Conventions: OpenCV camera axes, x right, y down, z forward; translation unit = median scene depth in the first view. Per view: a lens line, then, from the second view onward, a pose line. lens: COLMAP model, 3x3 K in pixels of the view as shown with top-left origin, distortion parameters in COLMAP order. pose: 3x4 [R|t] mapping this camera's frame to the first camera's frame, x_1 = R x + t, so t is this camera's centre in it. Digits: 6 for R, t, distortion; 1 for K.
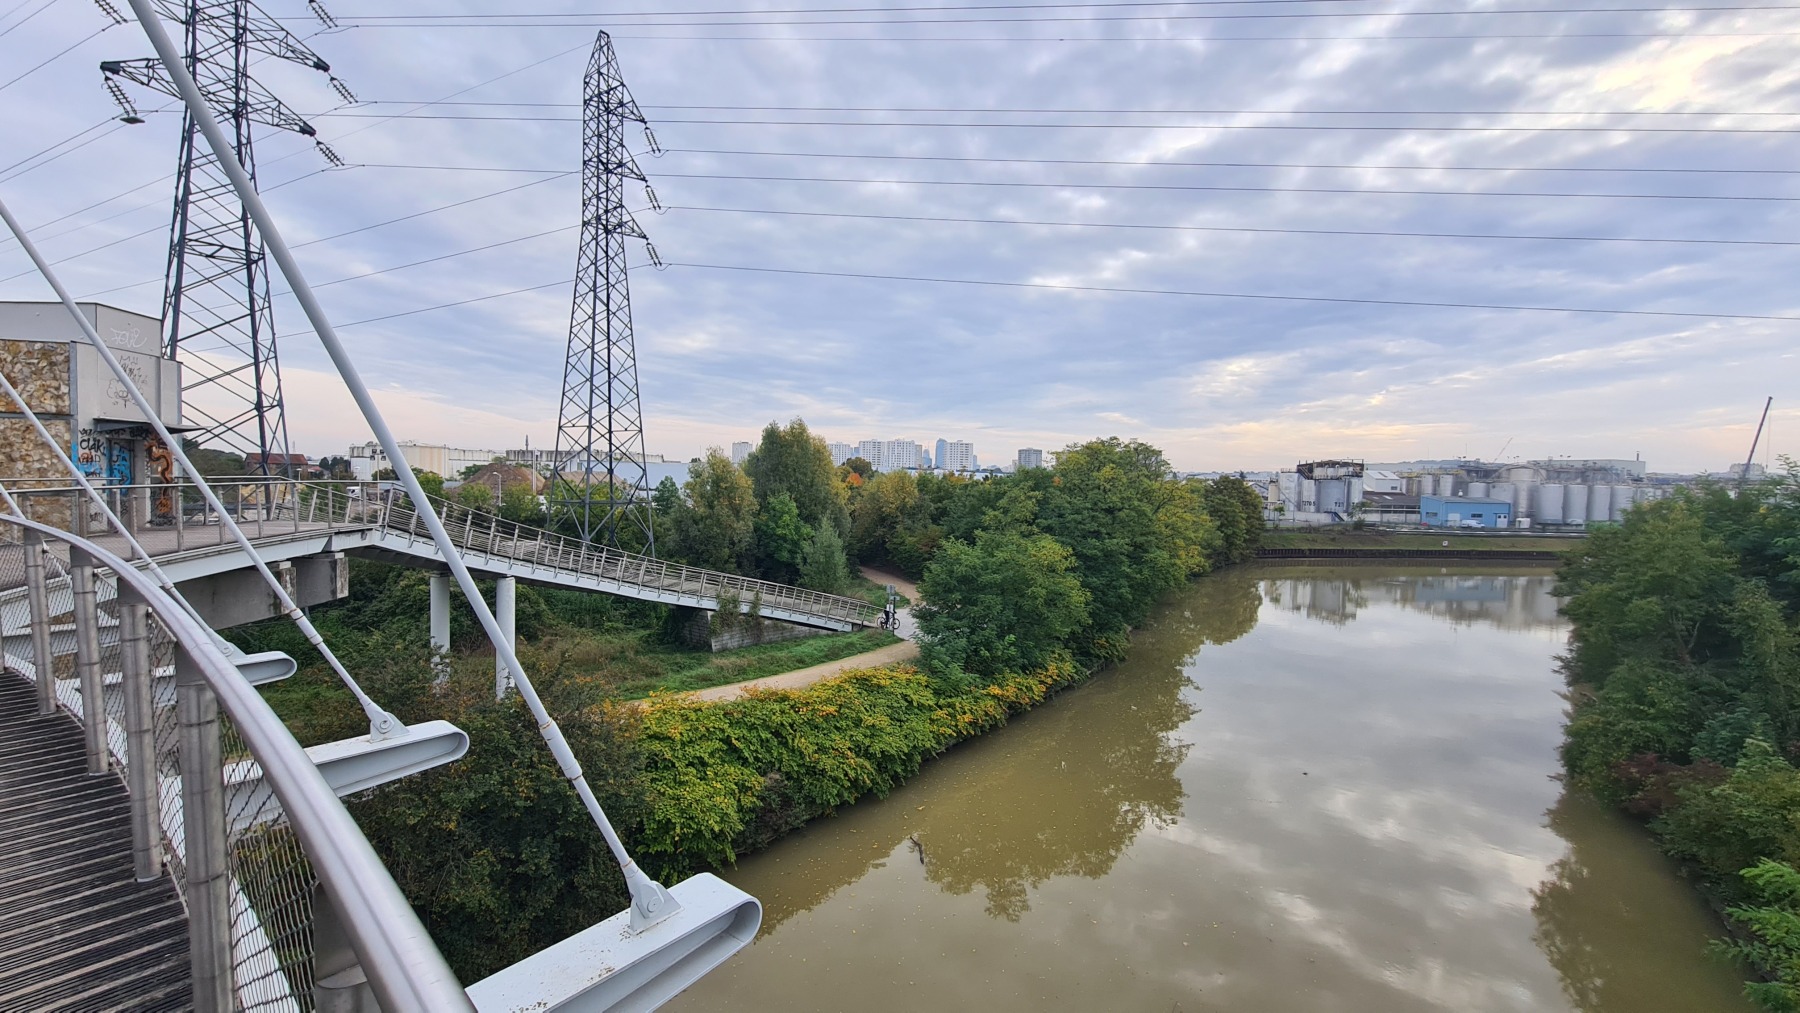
lens RADIAL K [[710.3, 0, 900.0], [0, 710.3, 506.5], [0, 0, 1]] dist [-0.002012, -0.000576]
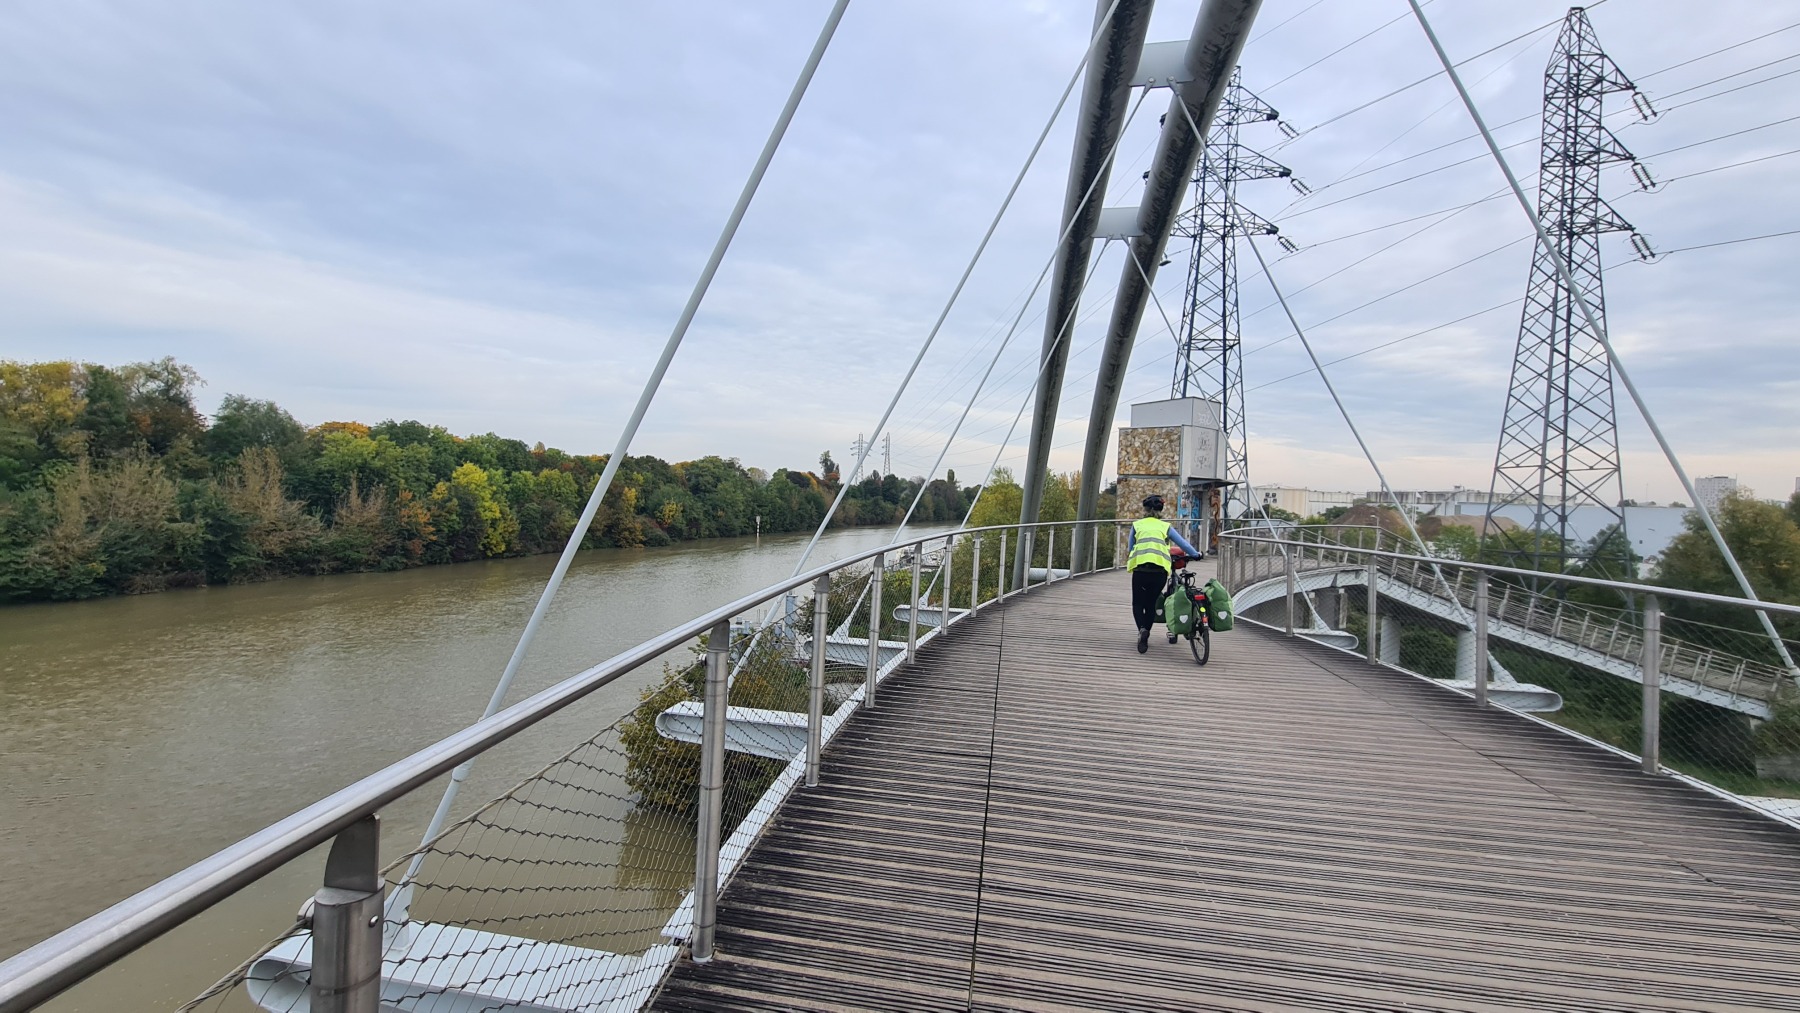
lens RADIAL K [[710.3, 0, 900.0], [0, 710.3, 506.5], [0, 0, 1]] dist [-0.002012, -0.000576]
pose [[0.511718, 0.008482, -0.859111, -0.095313], [-0.056506, 0.998118, -0.023803, 0.000470], [0.857293, 0.060726, 0.511235, -0.101332]]
